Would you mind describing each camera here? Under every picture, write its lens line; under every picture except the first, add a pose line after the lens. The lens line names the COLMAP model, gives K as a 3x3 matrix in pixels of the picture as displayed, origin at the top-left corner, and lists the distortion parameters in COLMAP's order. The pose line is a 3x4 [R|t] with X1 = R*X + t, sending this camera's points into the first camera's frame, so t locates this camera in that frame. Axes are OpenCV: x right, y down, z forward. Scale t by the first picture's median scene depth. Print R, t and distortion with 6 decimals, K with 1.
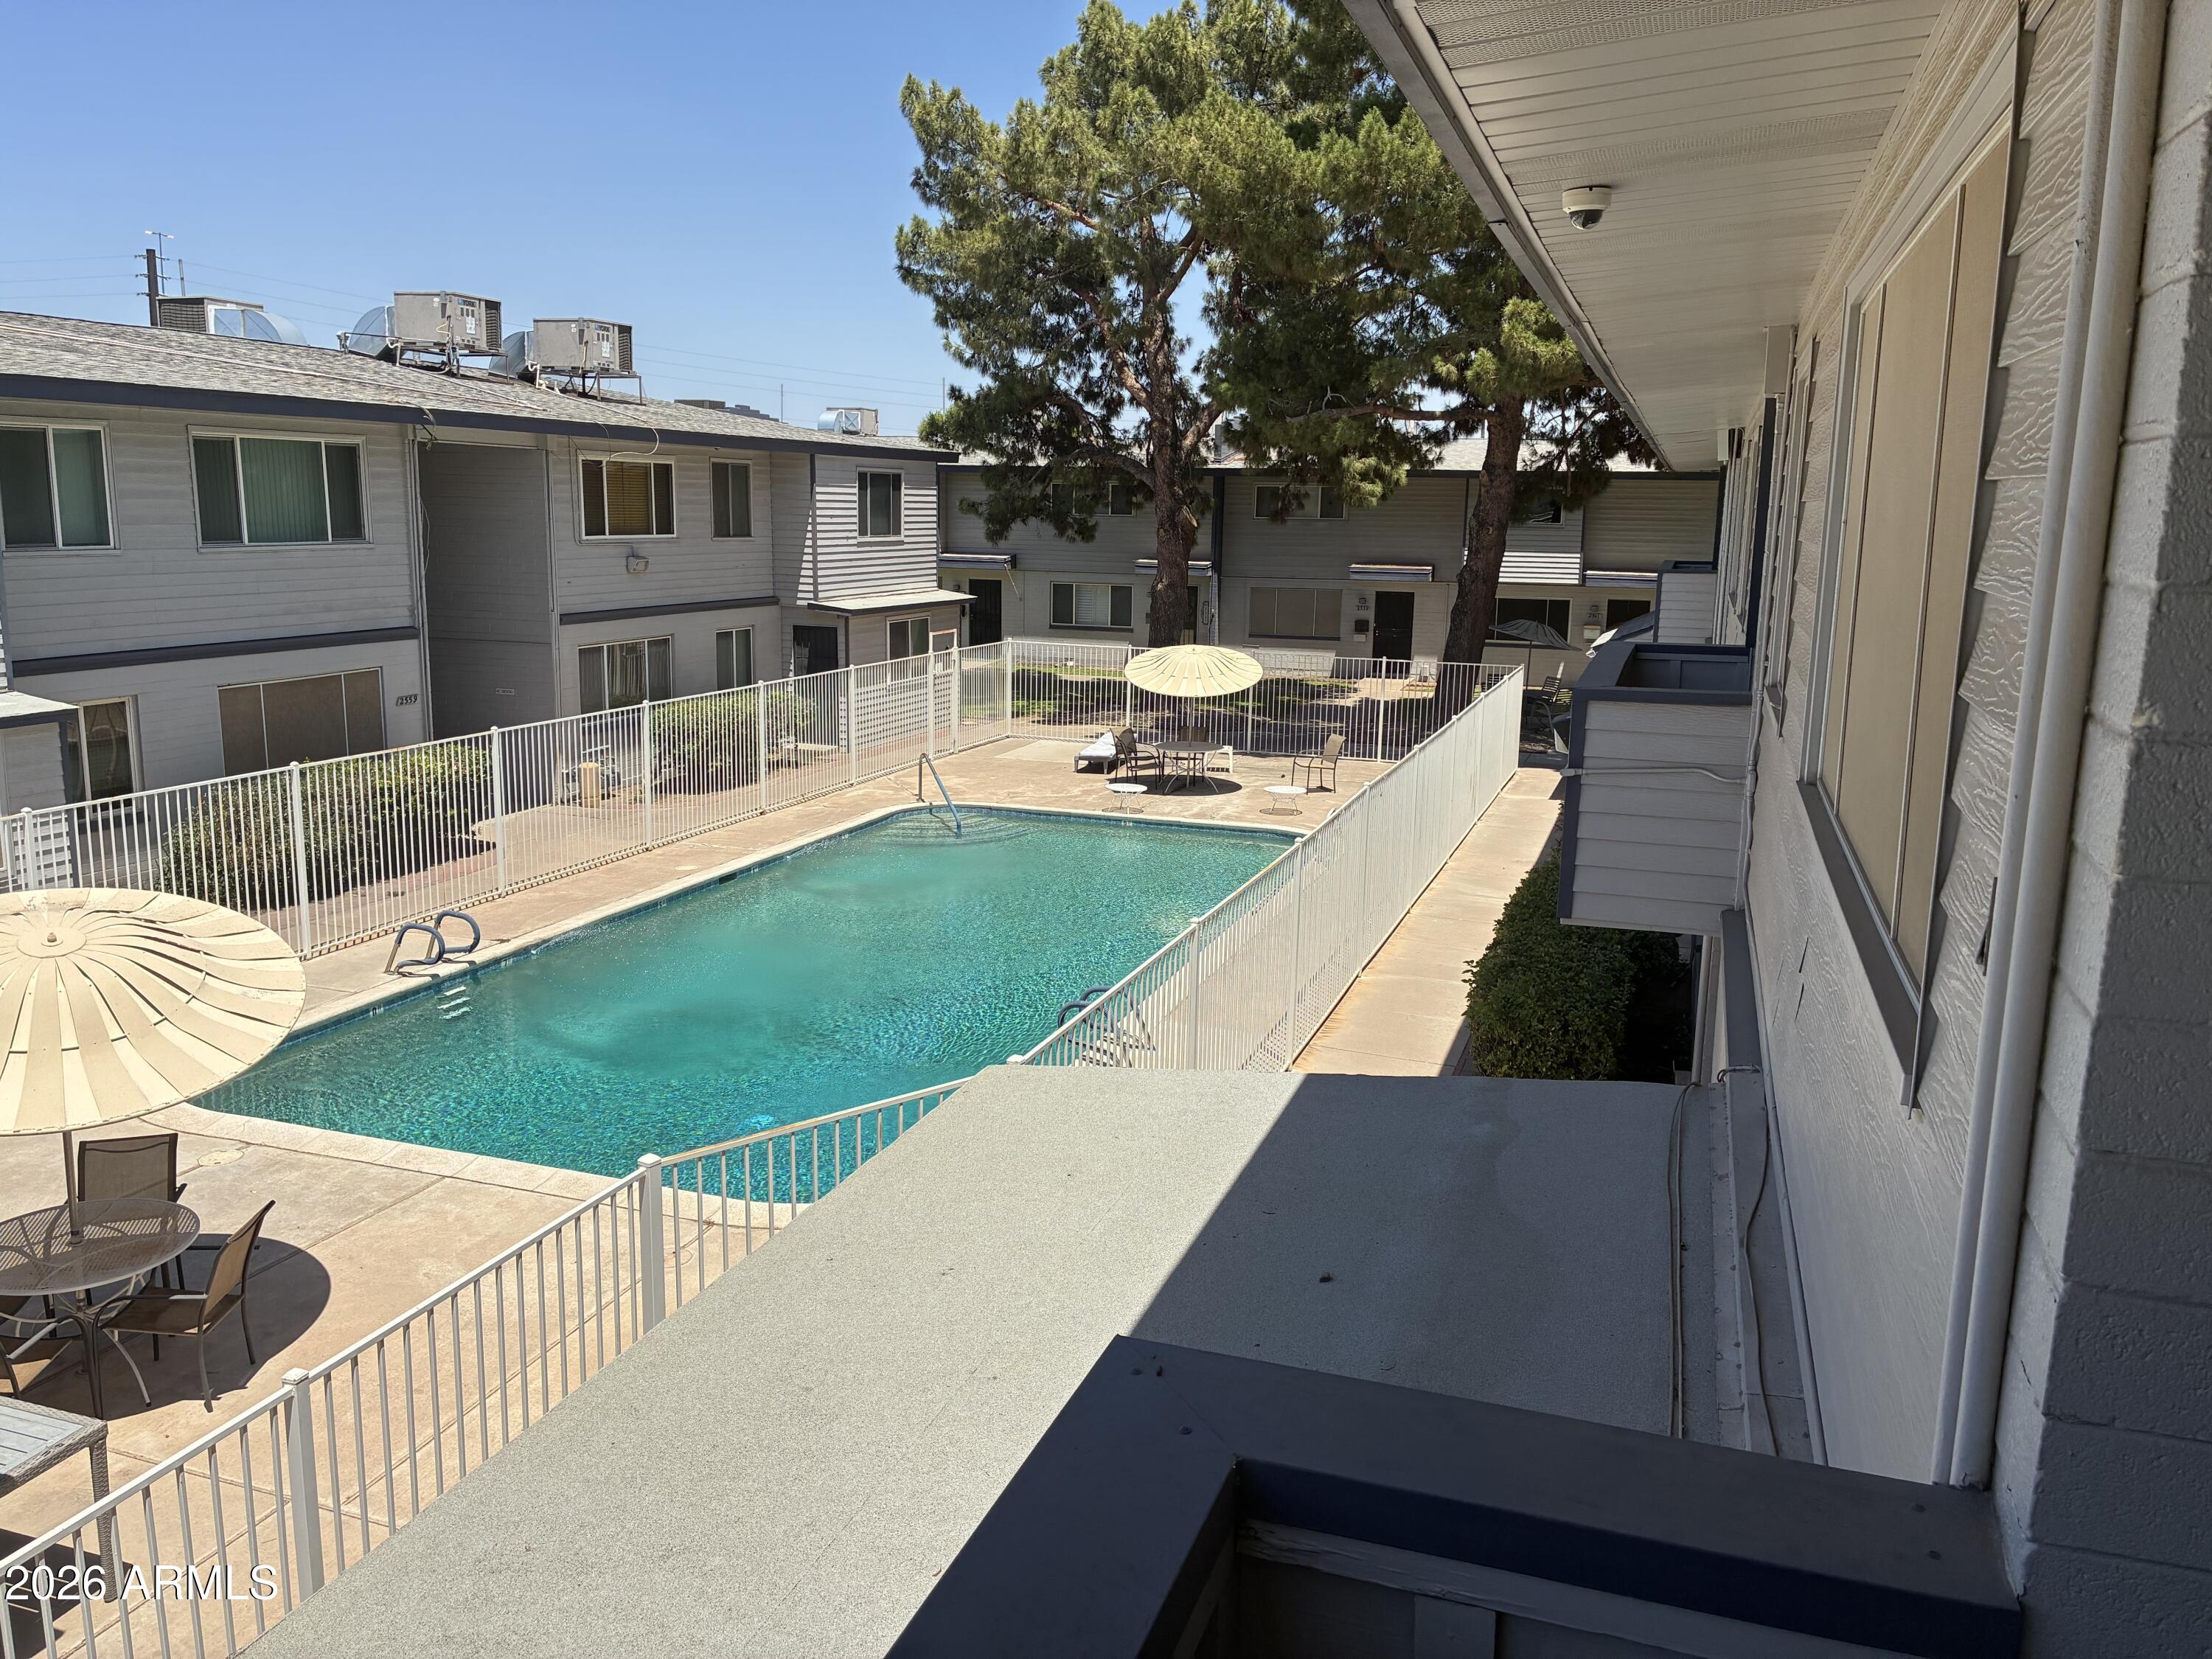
lens RADIAL K [[1682.5, 0, 1109.4], [0, 1682.5, 823.2], [0, 0, 1]] dist [0.074231, -0.095475]
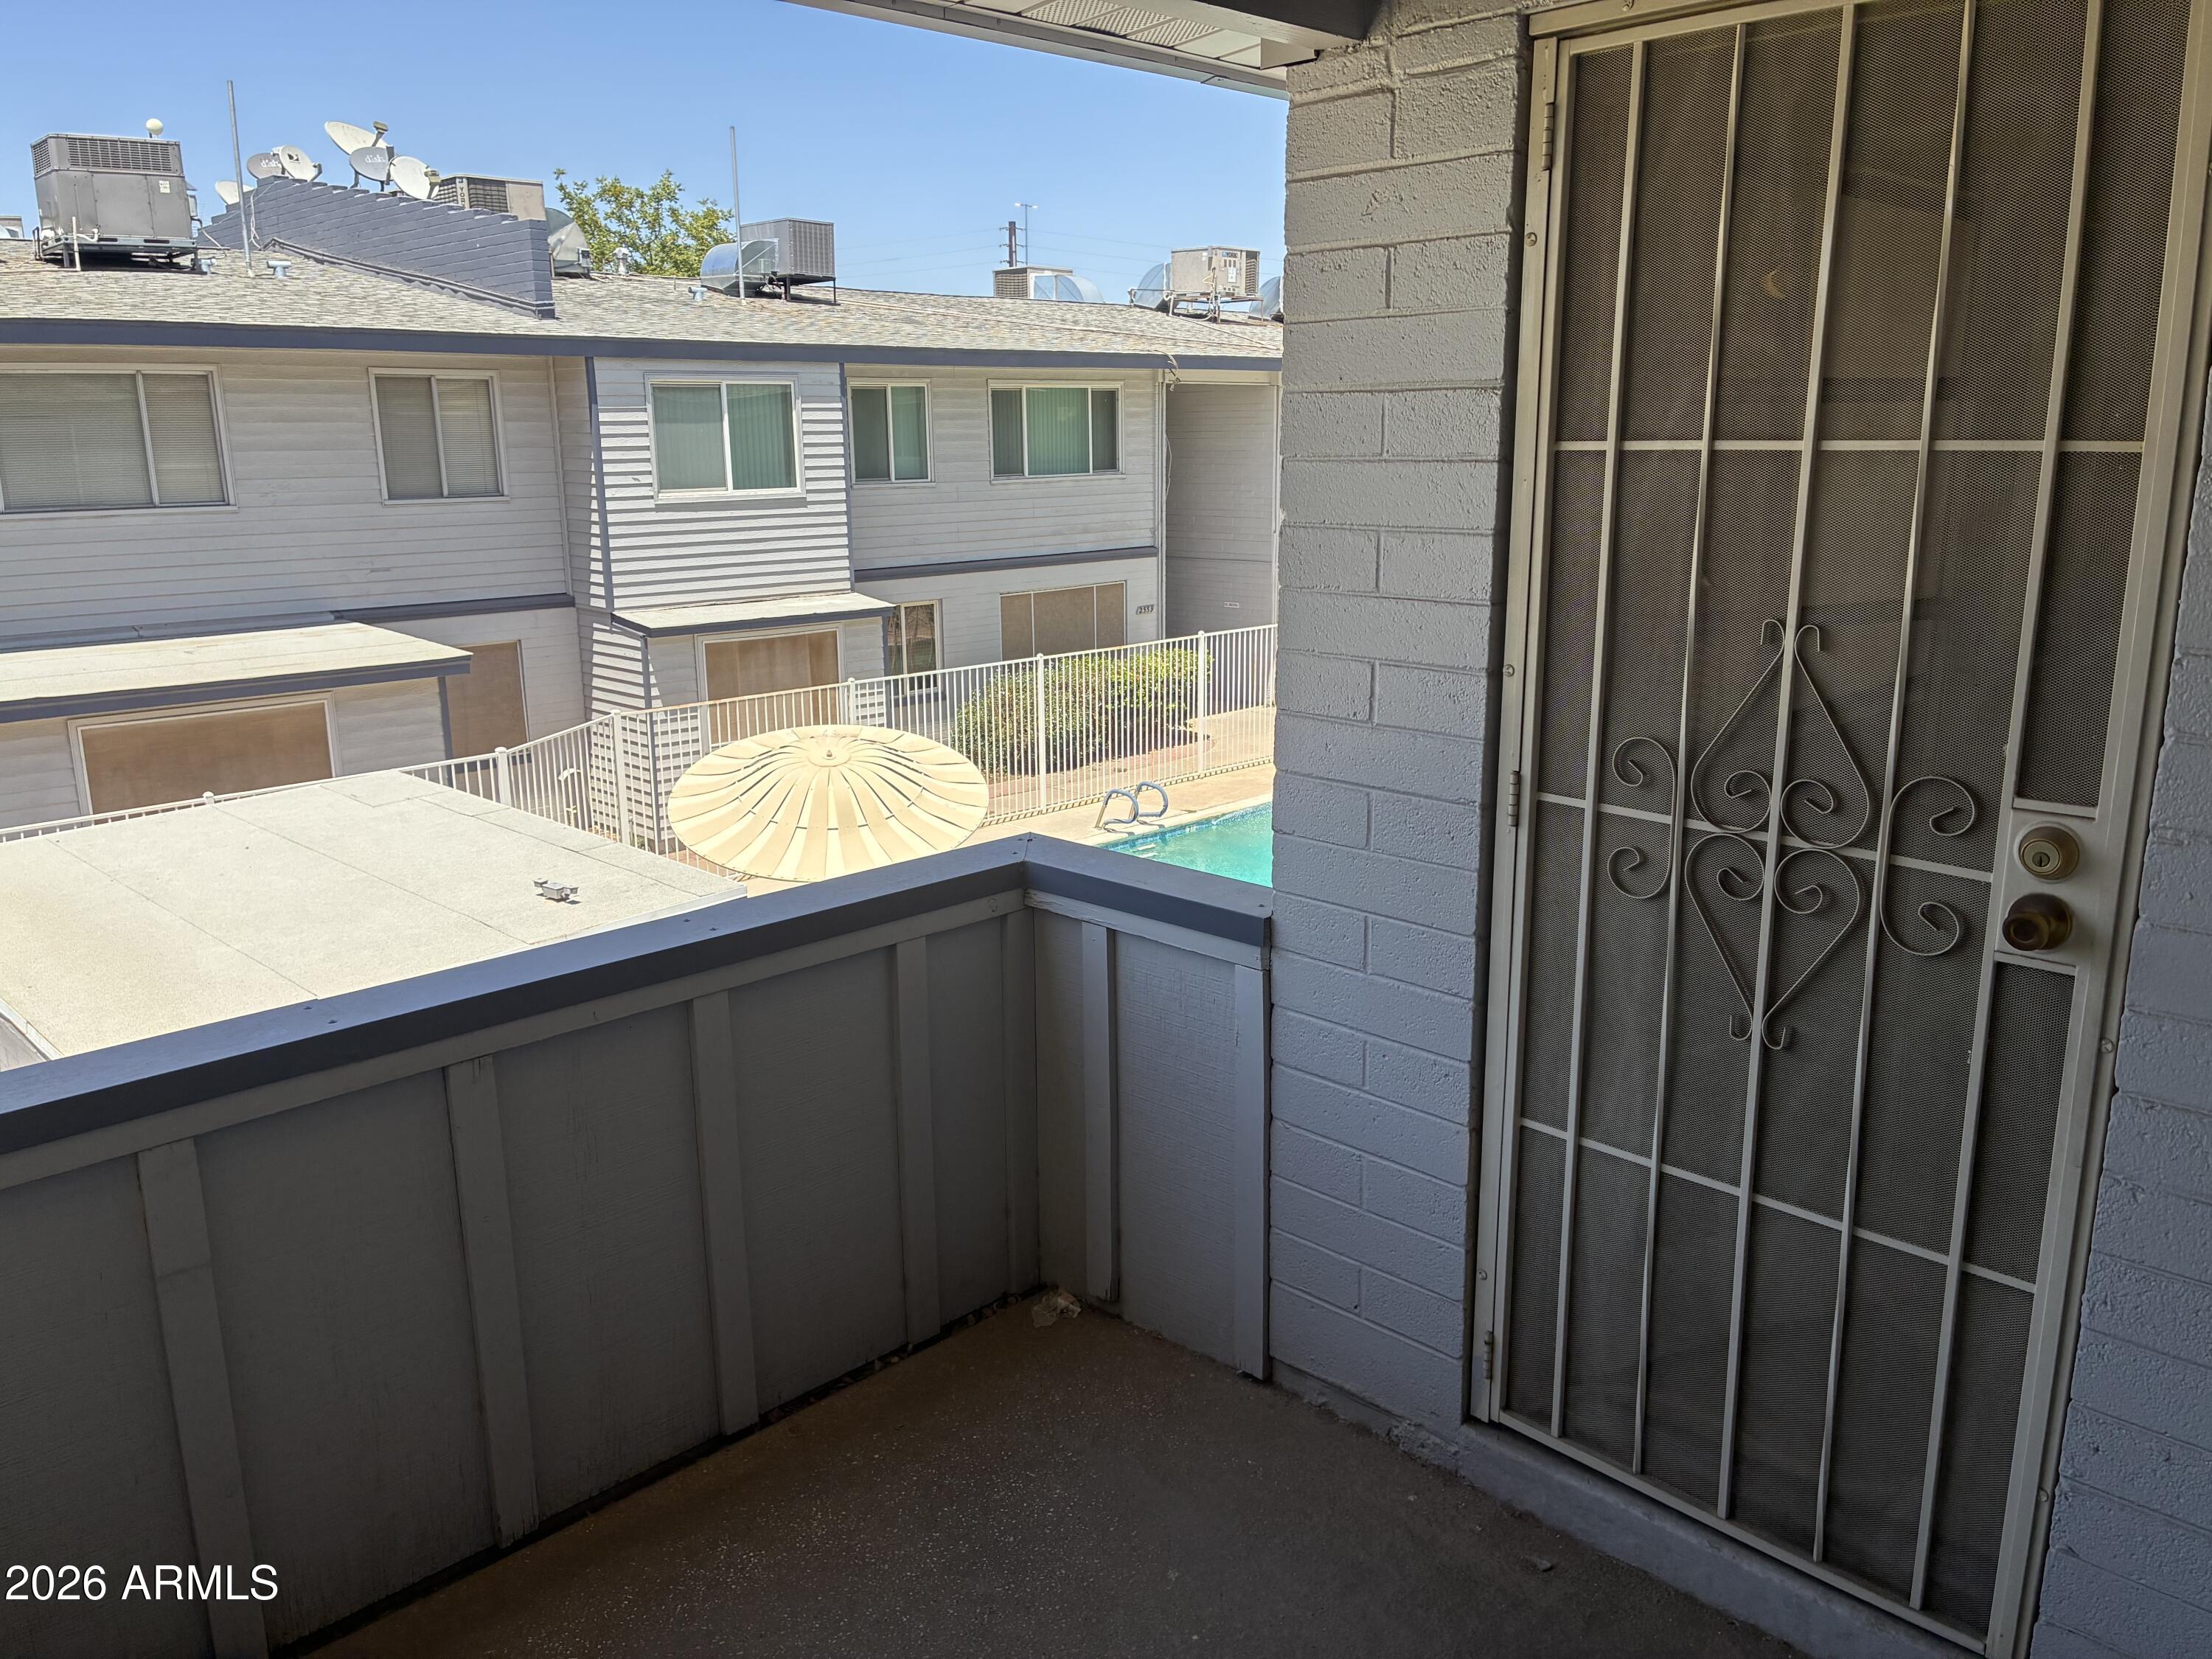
lens RADIAL K [[1682.5, 0, 1094.8], [0, 1682.5, 863.2], [0, 0, 1]] dist [0.074231, -0.095475]
pose [[0.894524, 0.083610, -0.439131, 0.093259], [-0.055415, 0.995516, 0.076663, 0.017044], [0.443572, -0.044242, 0.895146, -0.076736]]
